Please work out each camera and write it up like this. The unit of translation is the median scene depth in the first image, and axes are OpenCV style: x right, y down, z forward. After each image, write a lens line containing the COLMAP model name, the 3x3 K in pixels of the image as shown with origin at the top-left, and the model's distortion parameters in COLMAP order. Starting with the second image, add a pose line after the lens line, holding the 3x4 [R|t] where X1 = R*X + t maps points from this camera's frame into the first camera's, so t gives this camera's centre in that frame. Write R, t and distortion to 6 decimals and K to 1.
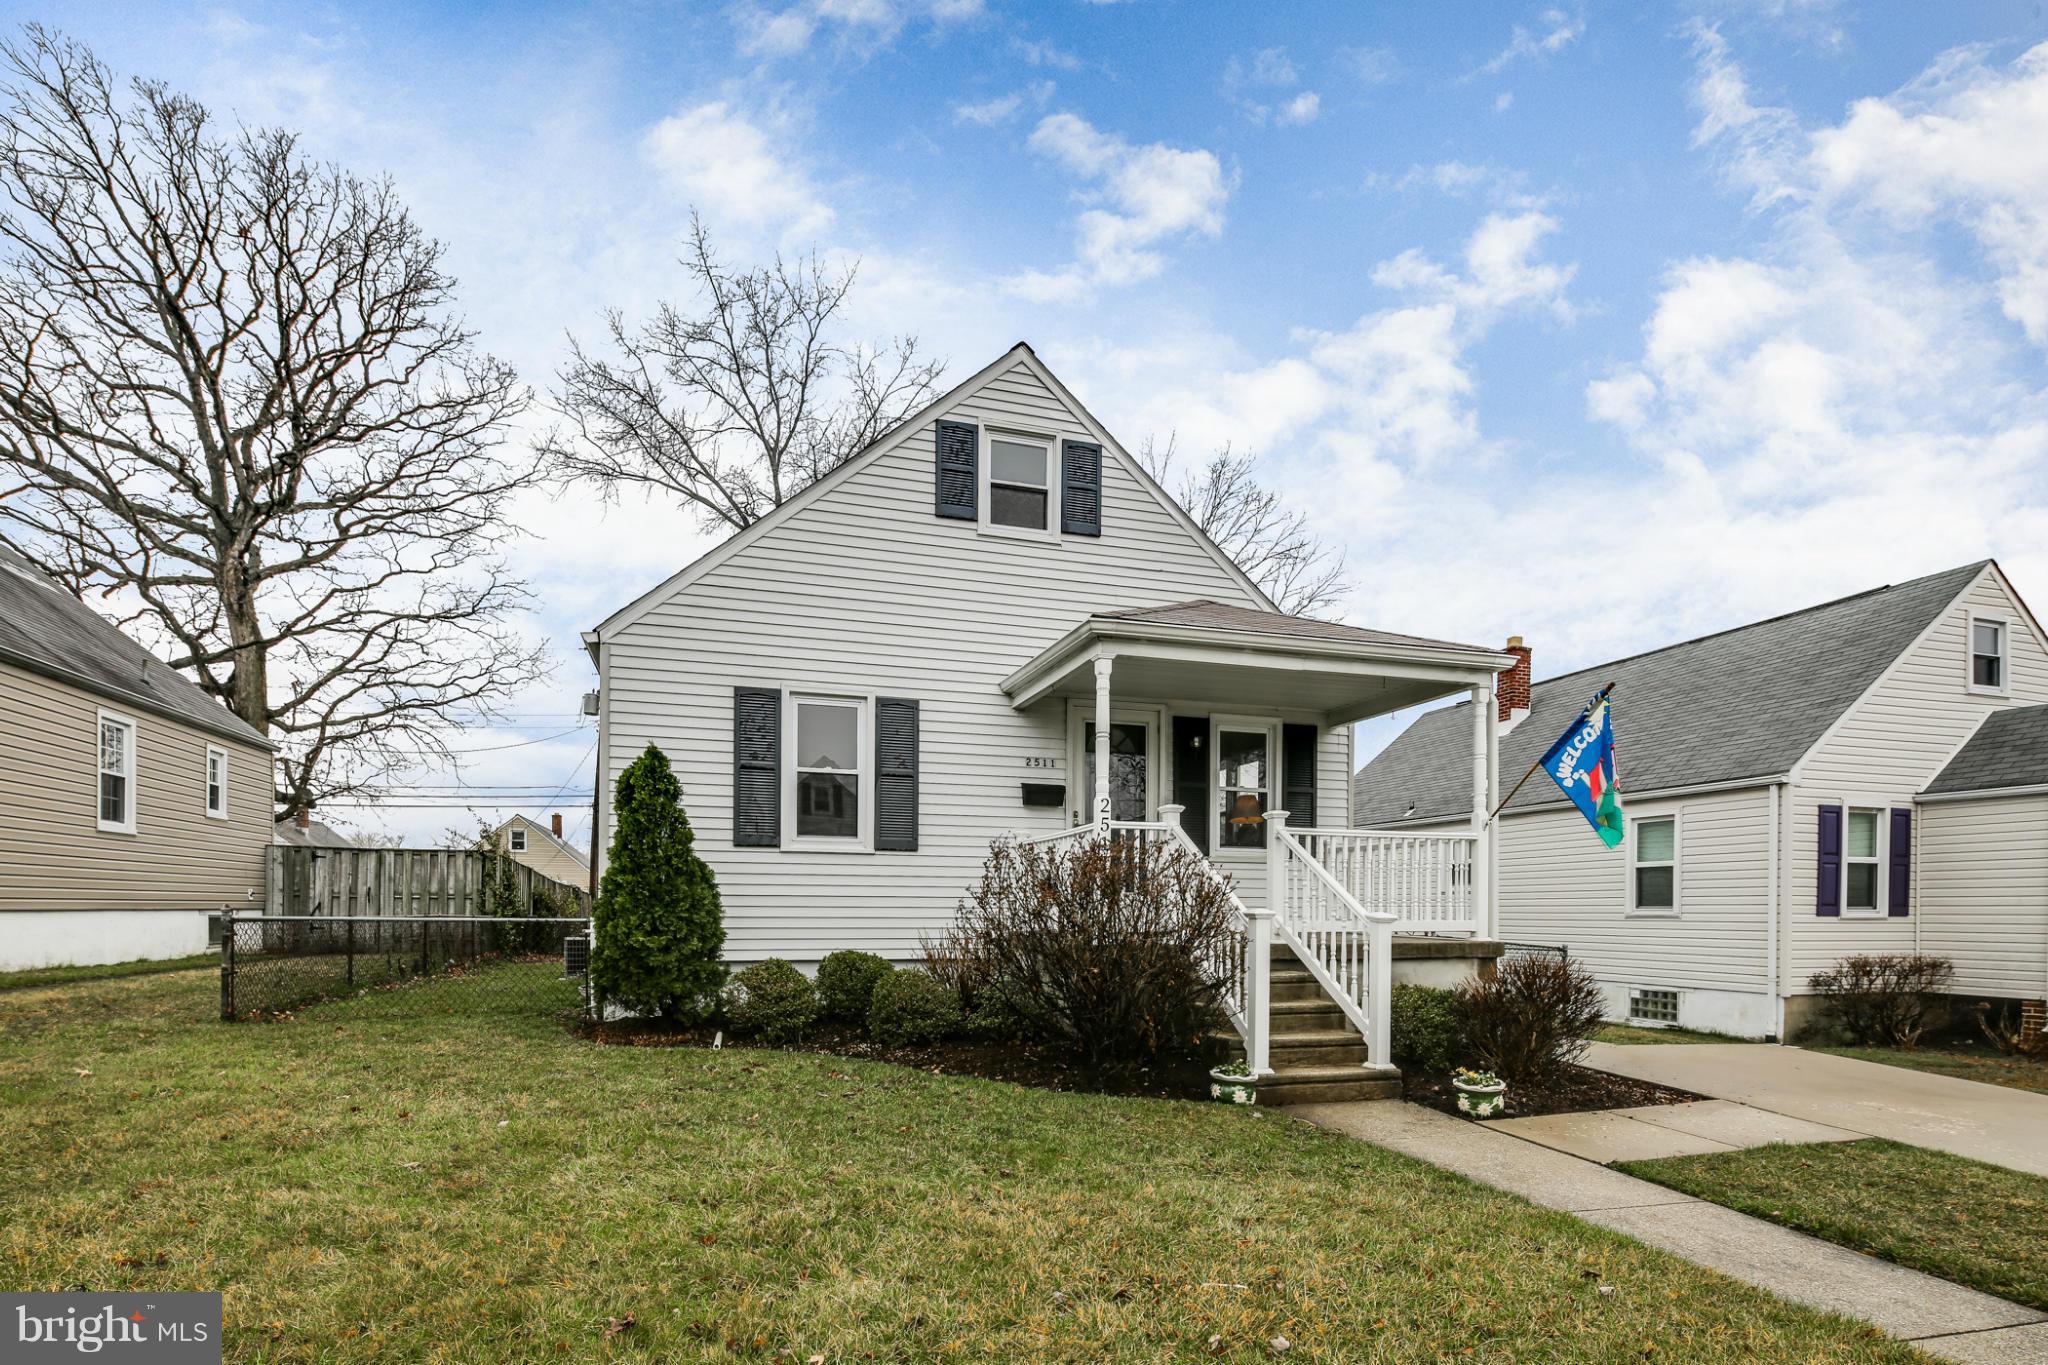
lens RADIAL K [[974.2, 0, 1030.6], [0, 974.2, 601.8], [0, 0, 1]] dist [-0.001235, -0.000549]
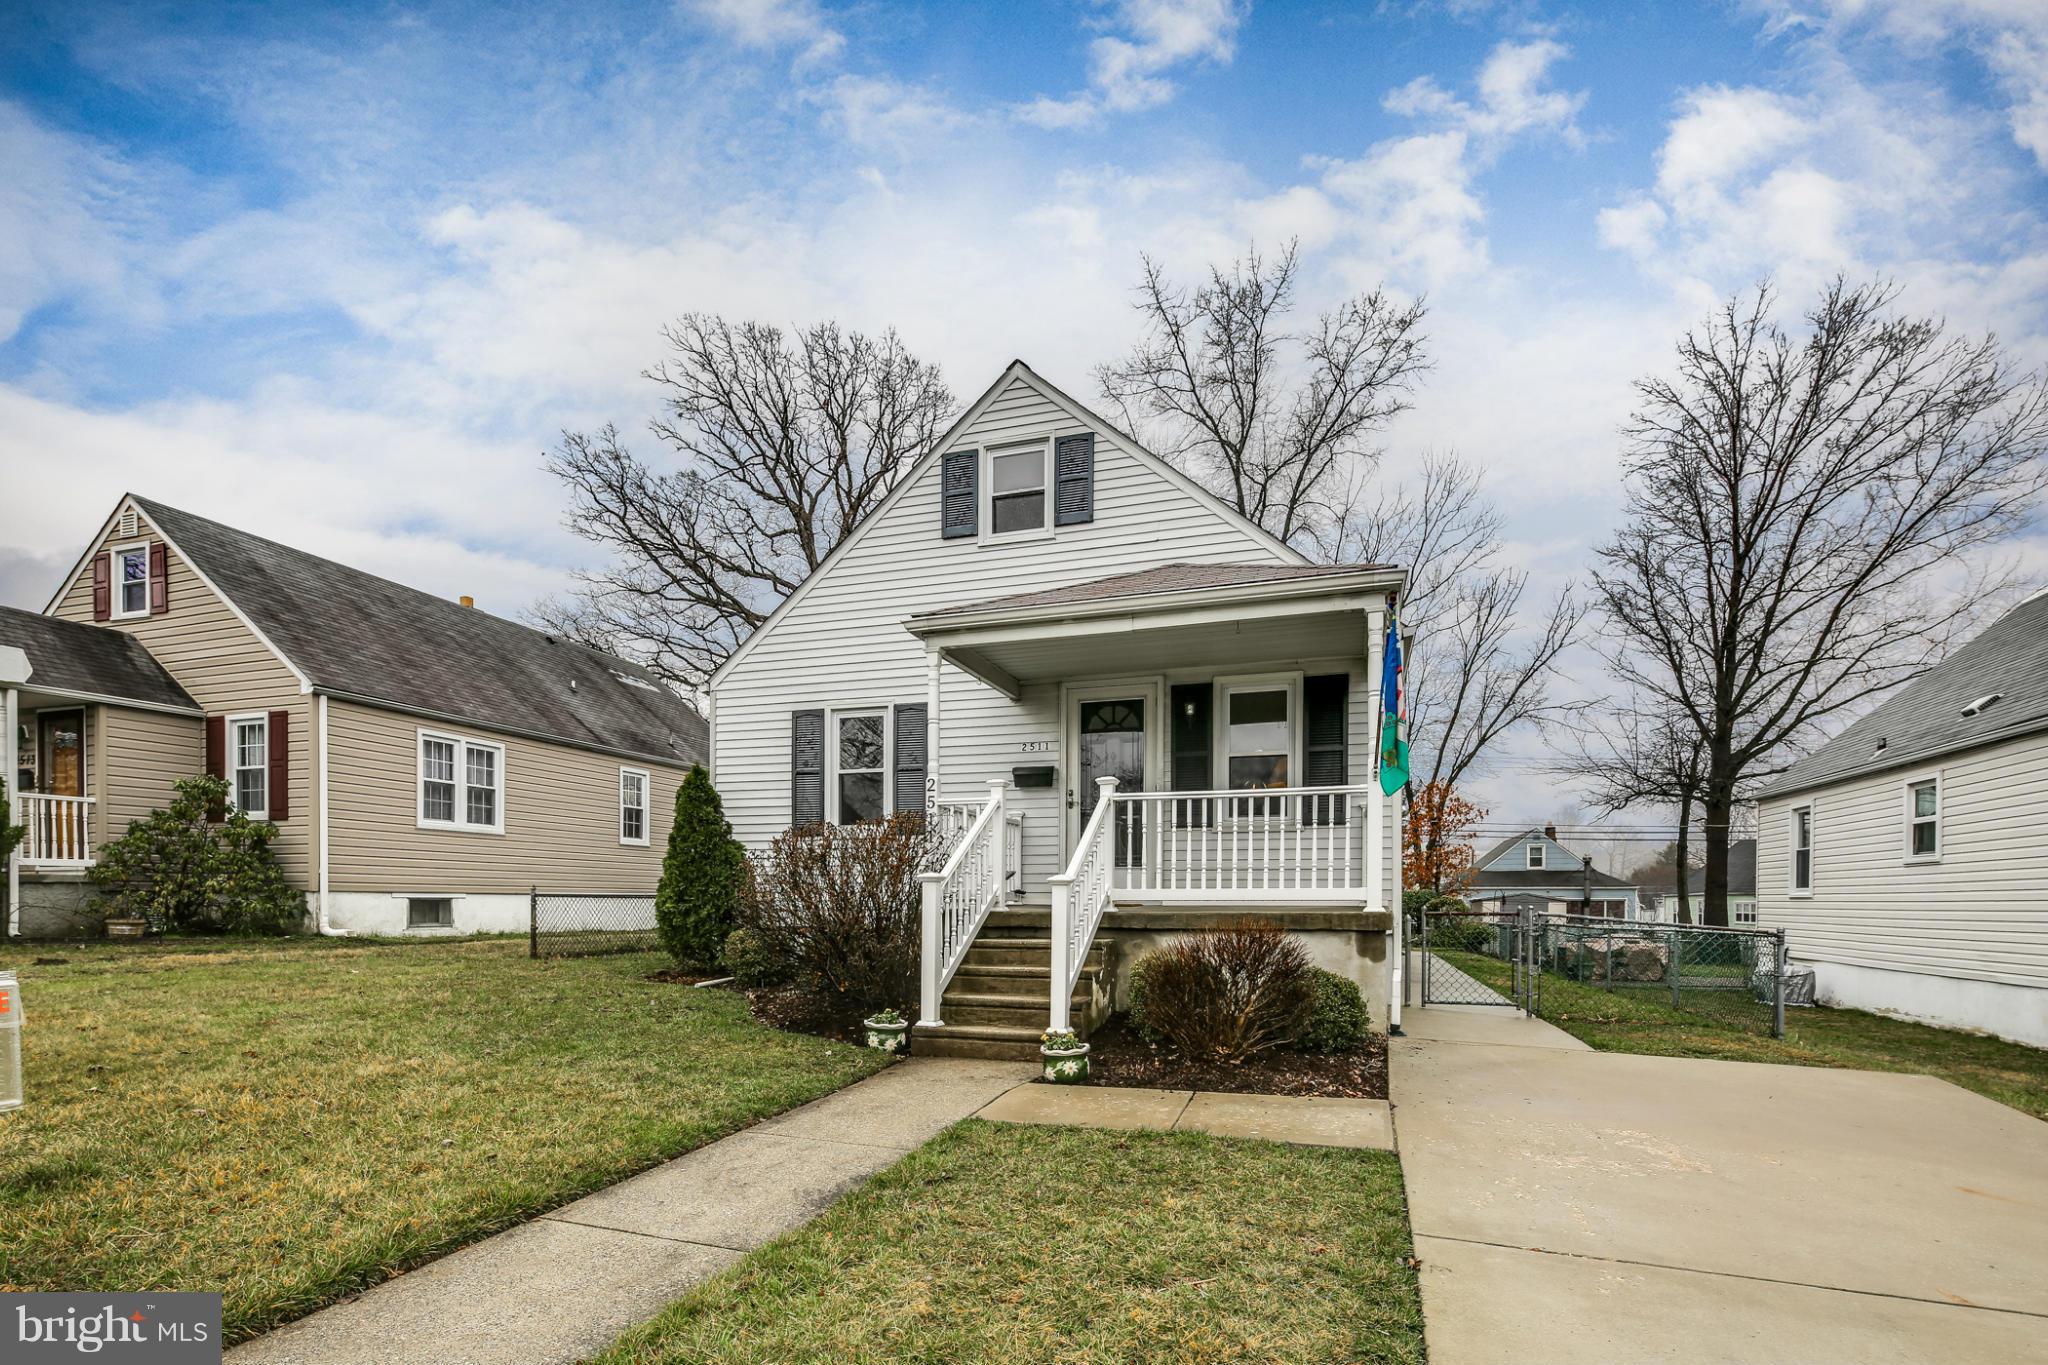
lens RADIAL K [[977.7, 0, 1016.9], [0, 977.7, 567.1], [0, 0, 1]] dist [0.003781, 0.000341]
pose [[0.801844, -0.197058, -0.564105, 0.596191], [0.180016, 0.979861, -0.086411, 0.057096], [0.569772, -0.032260, 0.821169, 0.106049]]
